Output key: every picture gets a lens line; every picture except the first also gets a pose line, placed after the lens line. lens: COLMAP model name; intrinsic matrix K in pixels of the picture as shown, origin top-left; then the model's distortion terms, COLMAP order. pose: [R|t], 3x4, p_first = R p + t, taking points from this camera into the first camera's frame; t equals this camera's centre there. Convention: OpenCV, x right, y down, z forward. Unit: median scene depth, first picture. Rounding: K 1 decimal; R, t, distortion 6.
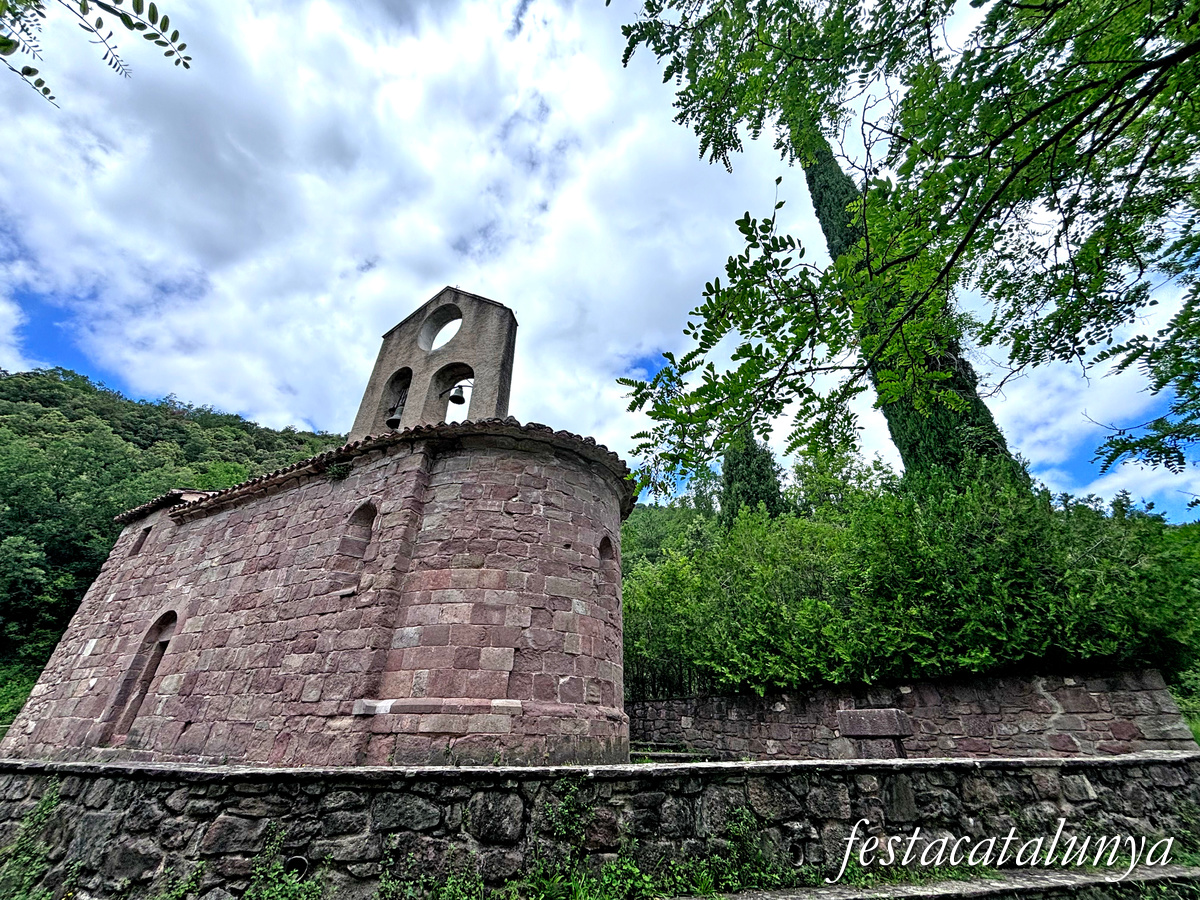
lens RADIAL K [[484.8, 0, 596.8], [0, 484.8, 455.7], [0, 0, 1]] dist [0.010256, 0.000756]
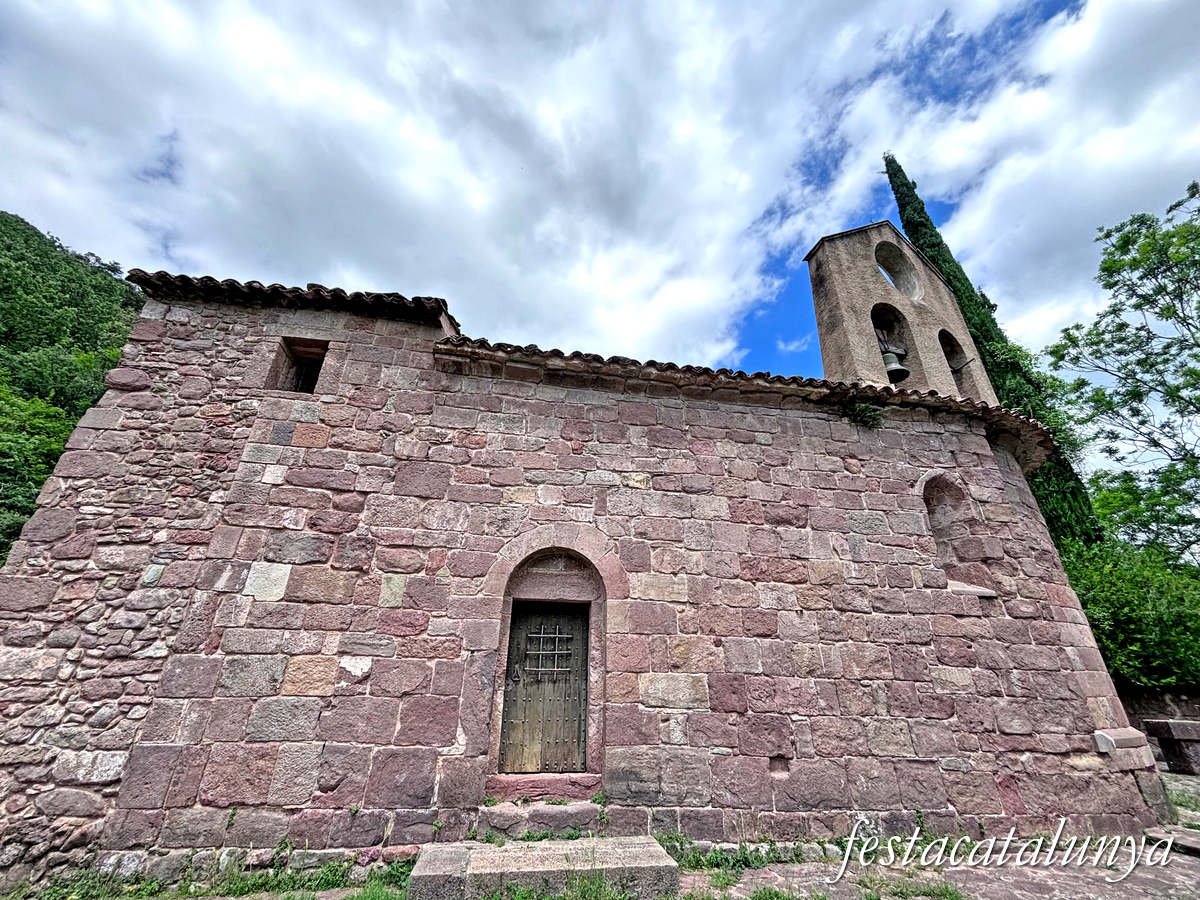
lens RADIAL K [[484.8, 0, 596.8], [0, 484.8, 455.7], [0, 0, 1]] dist [0.010256, 0.000756]
pose [[0.787892, 0.256790, 0.559719, -1.364178], [-0.319274, 0.947548, 0.014709, 0.231004], [-0.526583, -0.190293, 0.828552, 0.638355]]
